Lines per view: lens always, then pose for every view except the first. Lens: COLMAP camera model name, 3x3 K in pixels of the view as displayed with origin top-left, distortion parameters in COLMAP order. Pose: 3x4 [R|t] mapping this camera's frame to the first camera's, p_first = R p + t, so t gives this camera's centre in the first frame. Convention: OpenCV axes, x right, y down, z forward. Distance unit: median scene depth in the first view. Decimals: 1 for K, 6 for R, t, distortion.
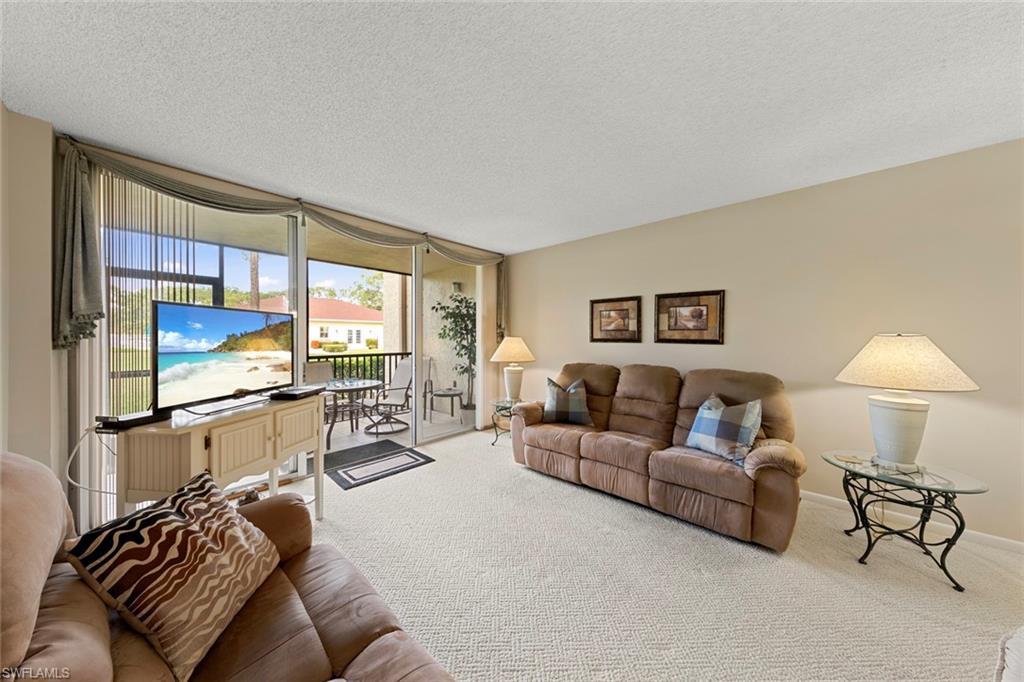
lens RADIAL K [[323.0, 0, 521.2], [0, 323.0, 339.6], [0, 0, 1]] dist [-0.000198, -0.000004]
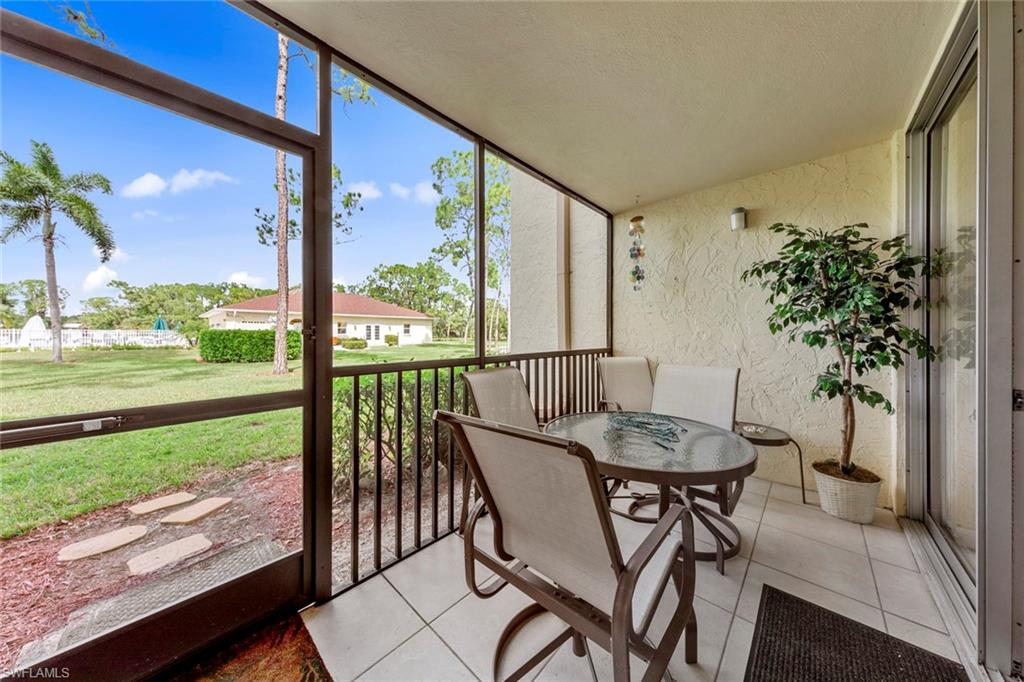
lens RADIAL K [[323.0, 0, 514.9], [0, 323.0, 336.3], [0, 0, 1]] dist [-0.000198, -0.000004]
pose [[0.999686, -0.005150, -0.024515, -0.723739], [0.005175, 0.999986, 0.000965, 0.024510], [0.024509, -0.001092, 0.999699, 0.660857]]
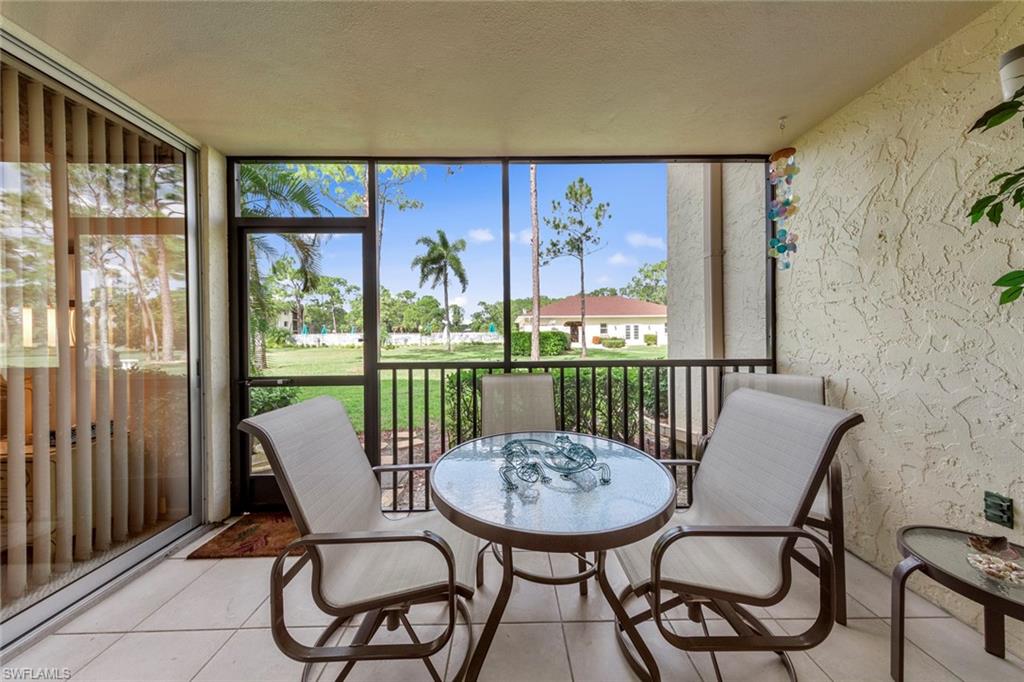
lens RADIAL K [[323.0, 0, 512.1], [0, 323.0, 335.9], [0, 0, 1]] dist [-0.000198, -0.000004]
pose [[0.667600, -0.008027, -0.744477, -0.363608], [0.008476, 0.999959, -0.003181, 0.014989], [0.744472, -0.004187, 0.667641, 0.816713]]
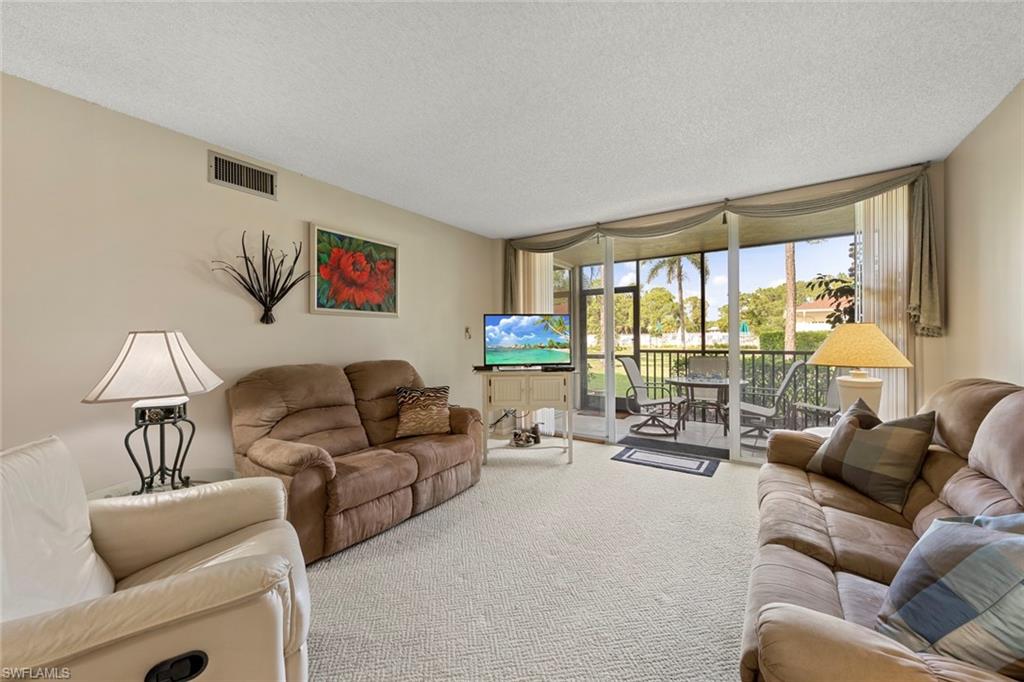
lens RADIAL K [[404.4, 0, 510.6], [0, 404.4, 340.7], [0, 0, 1]] dist [-0.001230, -0.000113]
pose [[0.127025, 0.002201, -0.991897, 0.585691], [0.004414, 0.999986, 0.002784, 0.018899], [0.991890, -0.004732, 0.127013, 0.307019]]
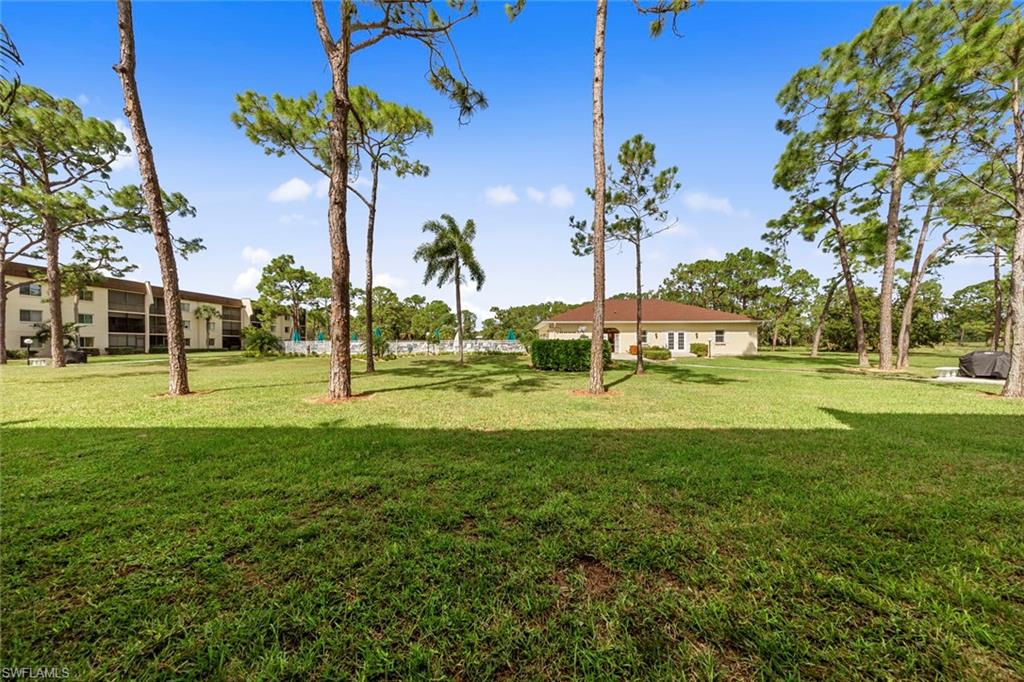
lens RADIAL K [[323.0, 0, 511.2], [0, 323.0, 345.6], [0, 0, 1]] dist [-0.000198, -0.000004]
pose [[0.641978, 0.001695, -0.766721, -1.397674], [0.001518, 0.999993, 0.003481, -0.011100], [0.766721, -0.003398, 0.641971, 1.406701]]
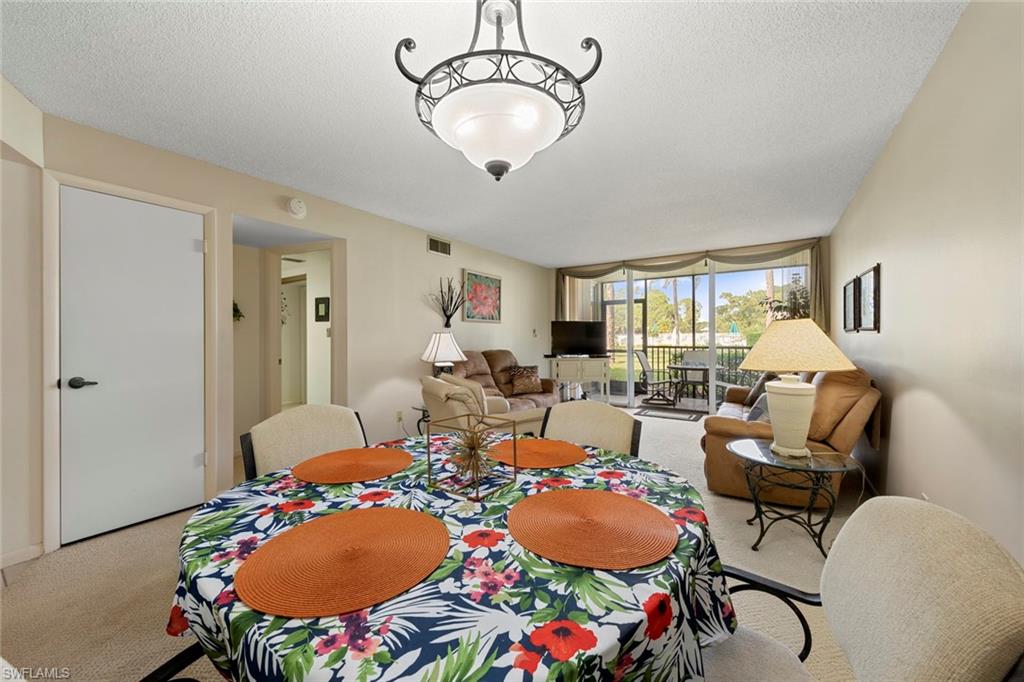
lens RADIAL K [[404.4, 0, 507.8], [0, 404.4, 339.4], [0, 0, 1]] dist [-0.001230, -0.000113]
pose [[0.134045, 0.000431, -0.990975, 1.116504], [0.000166, 1.000000, 0.000457, 0.025231], [0.990975, -0.000226, 0.134045, -0.016676]]
